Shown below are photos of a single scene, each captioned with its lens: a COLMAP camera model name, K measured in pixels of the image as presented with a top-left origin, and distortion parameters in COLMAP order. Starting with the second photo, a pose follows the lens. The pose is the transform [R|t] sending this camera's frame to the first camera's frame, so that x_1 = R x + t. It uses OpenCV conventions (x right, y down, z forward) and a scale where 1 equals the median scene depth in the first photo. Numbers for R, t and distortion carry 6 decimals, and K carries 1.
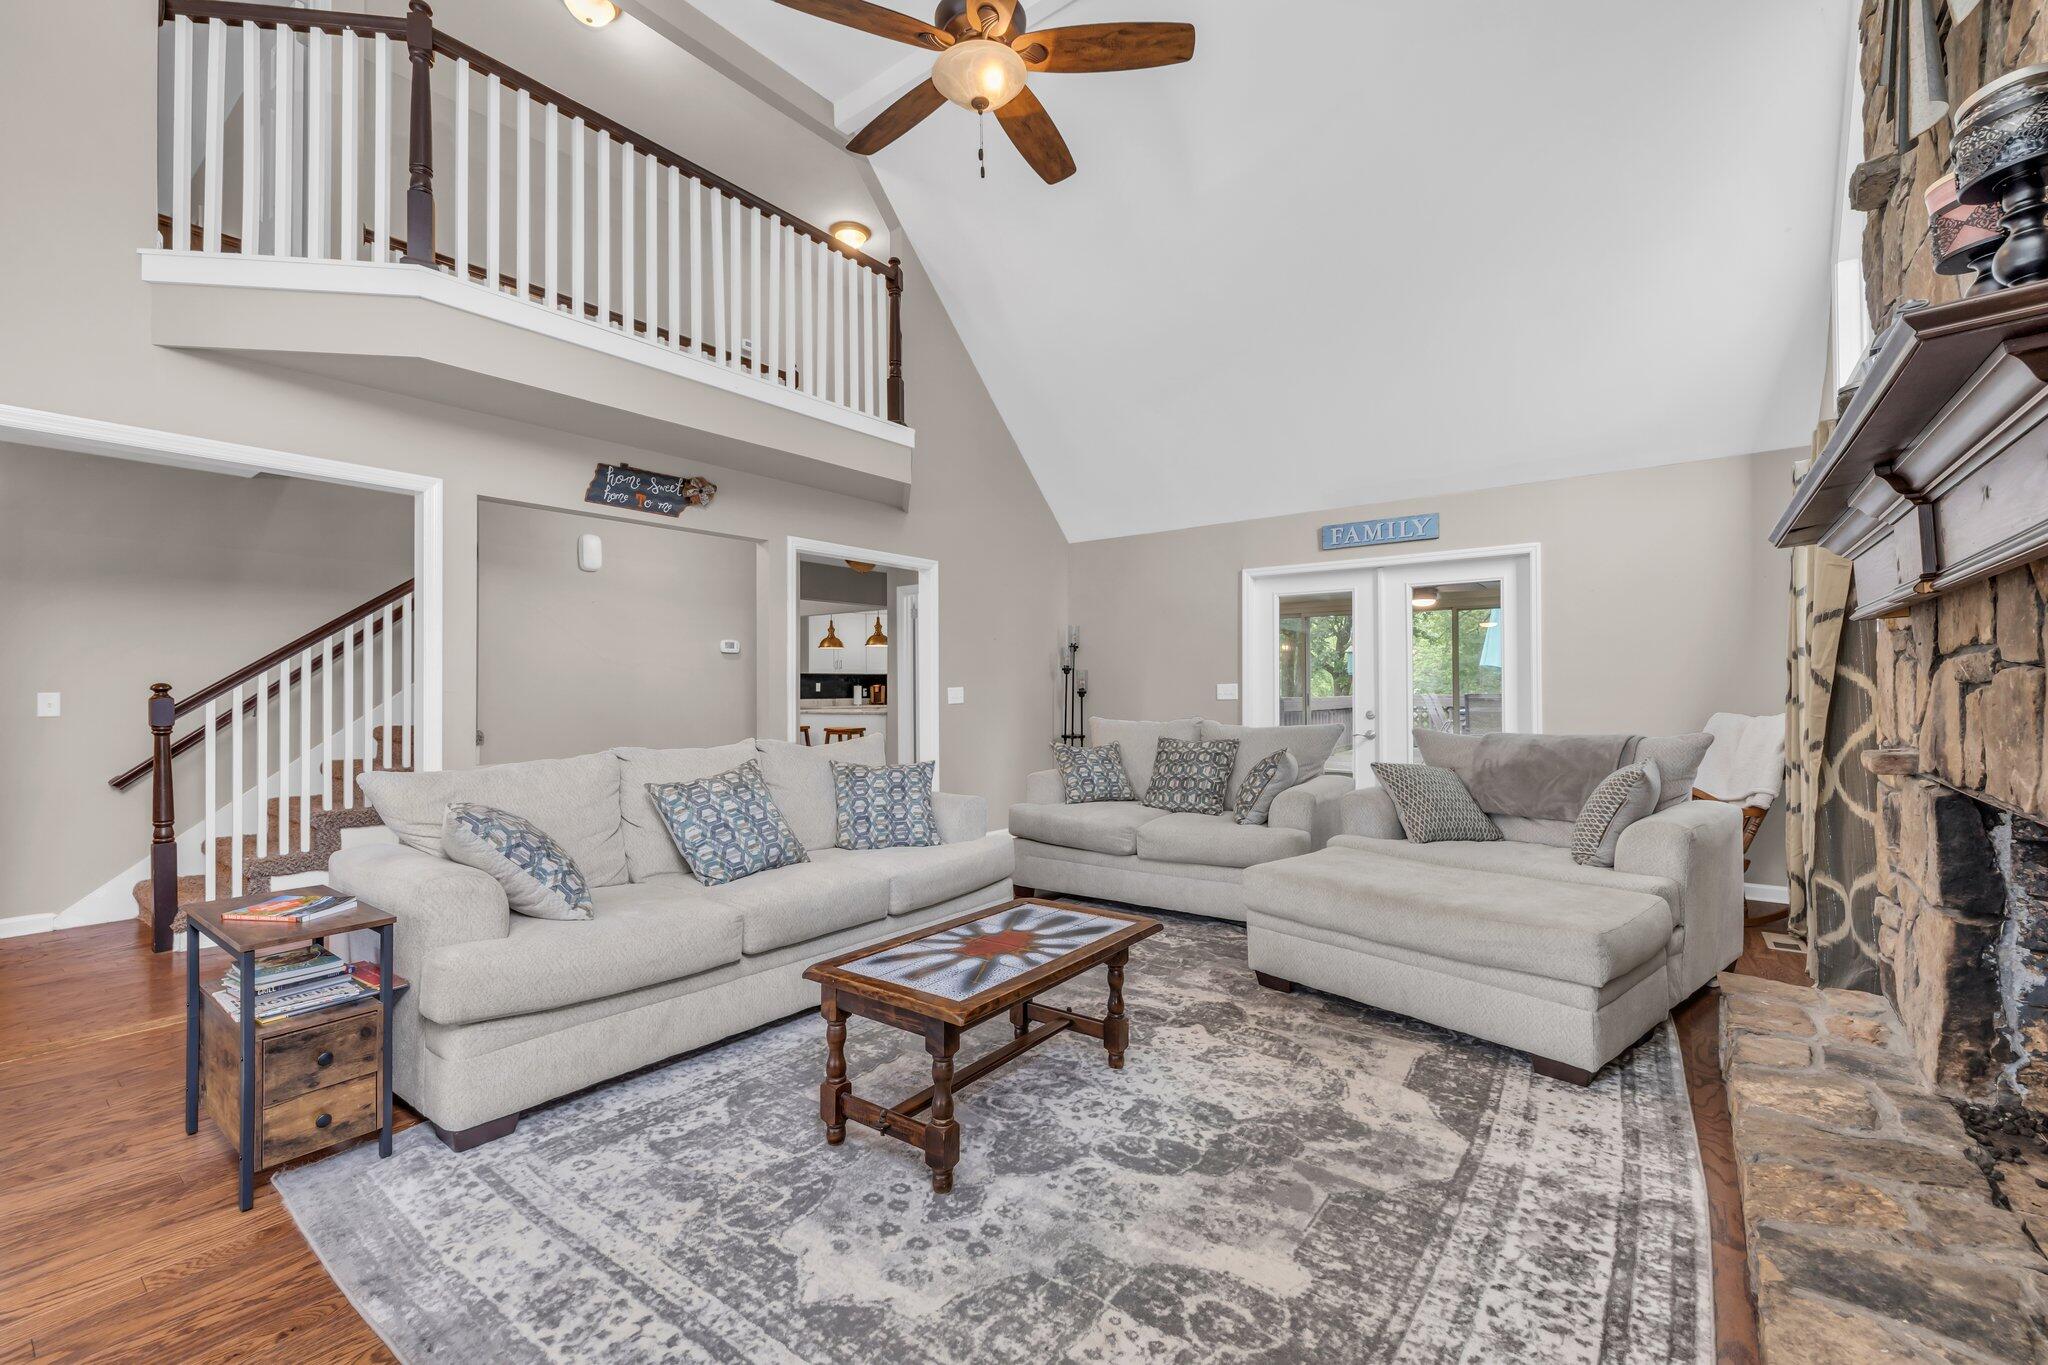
lens RADIAL K [[842.4, 0, 1024.0], [0, 842.4, 682.5], [0, 0, 1]] dist [0.001999, 0.000511]
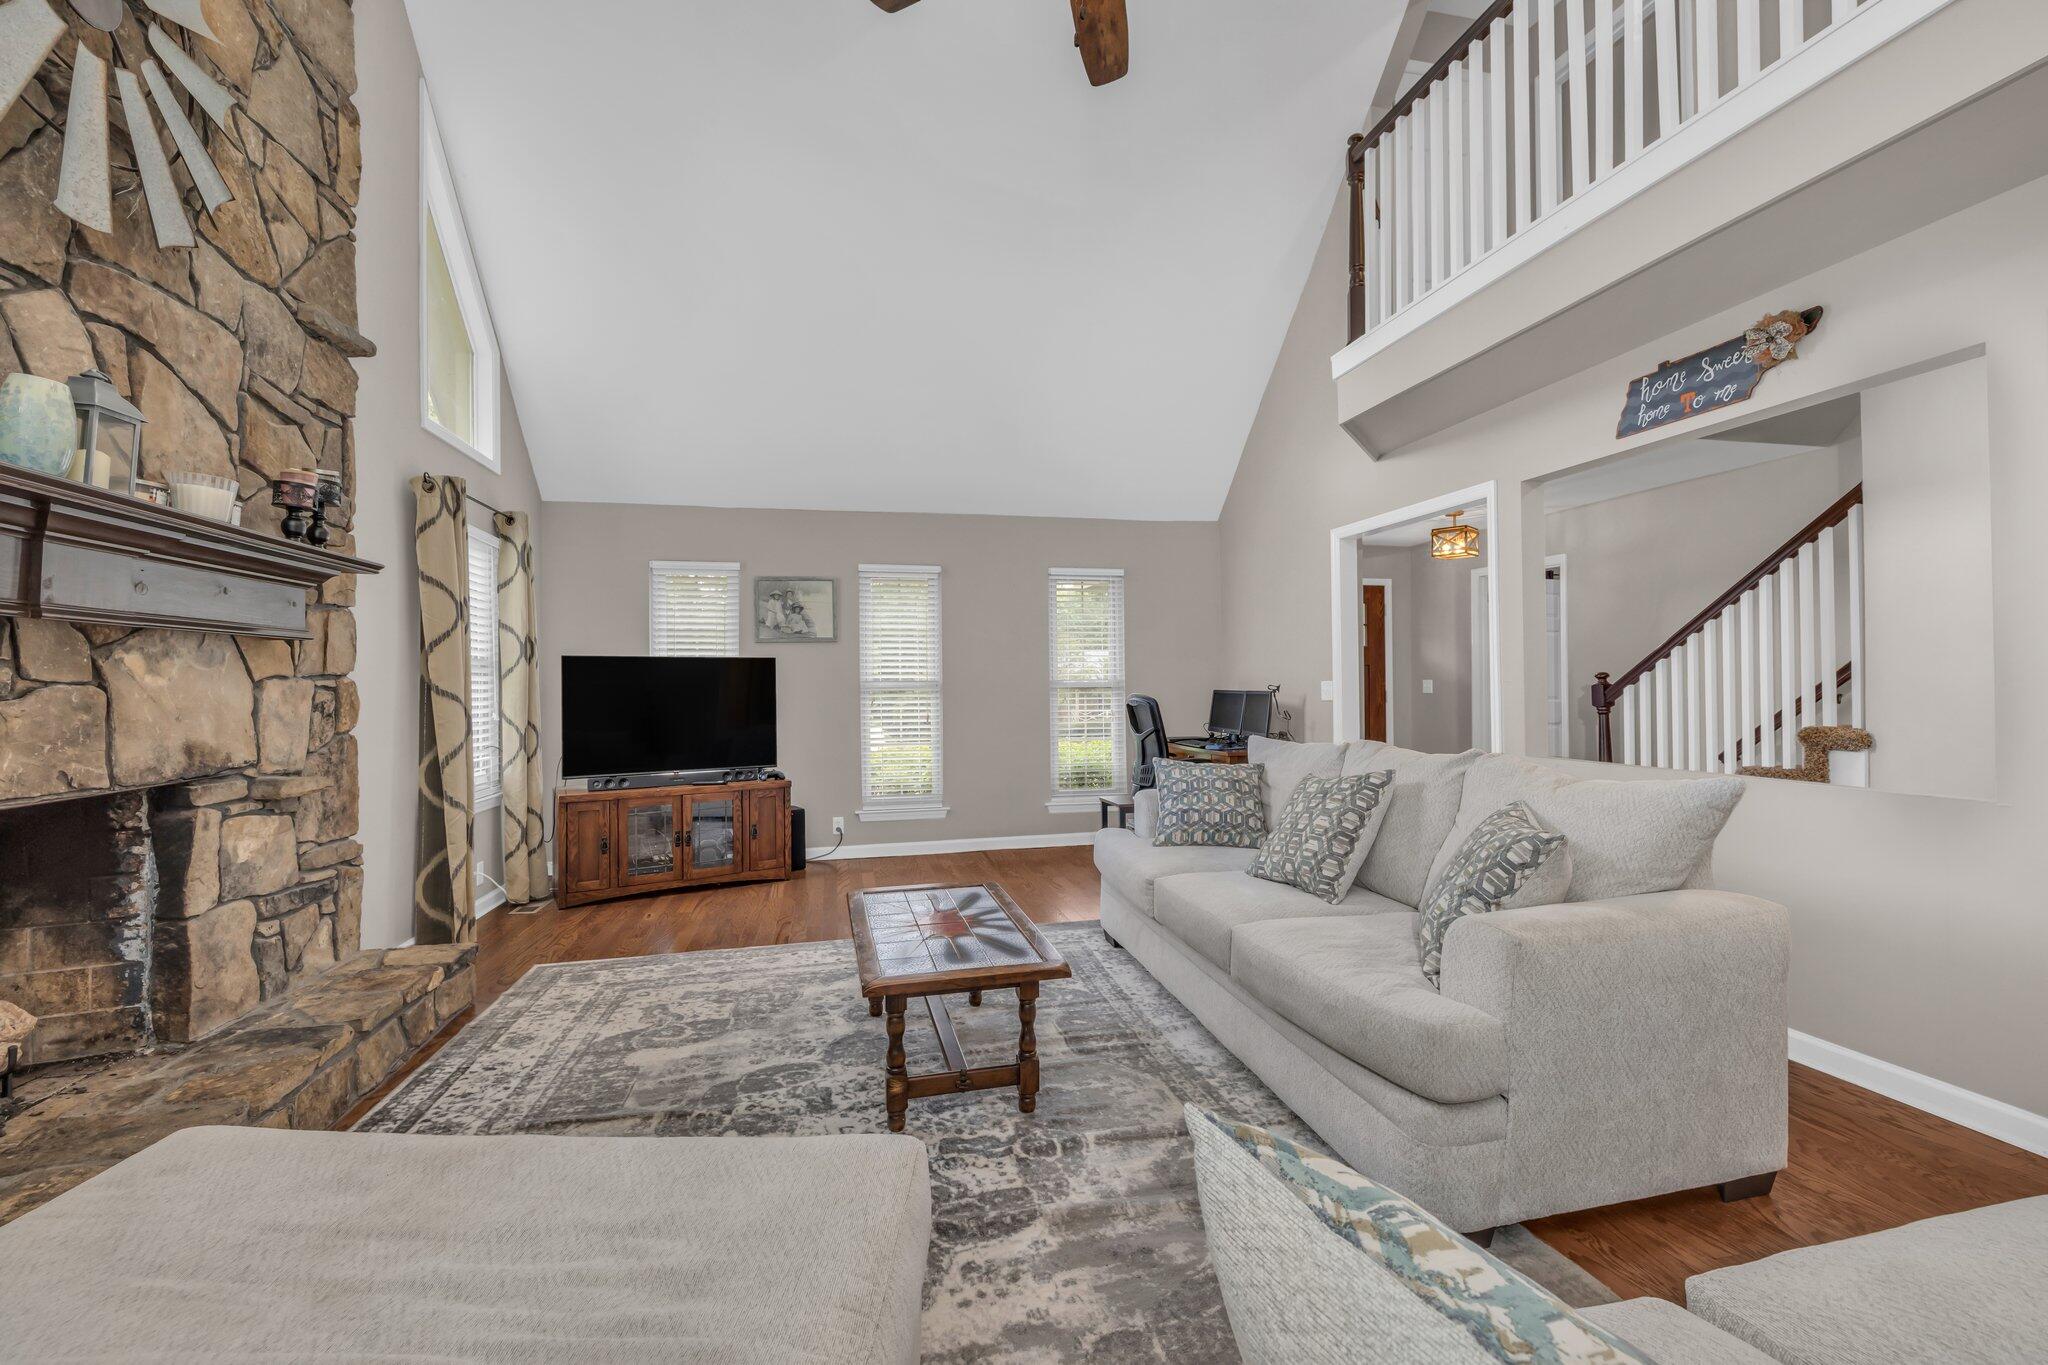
lens RADIAL K [[842.4, 0, 1024.0], [0, 842.4, 682.5], [0, 0, 1]] dist [0.001999, 0.000511]
pose [[-0.634979, 0.010934, -0.772452, 0.731996], [0.021441, 0.999764, -0.003474, 0.005013], [0.772232, -0.018768, -0.635063, 1.760224]]
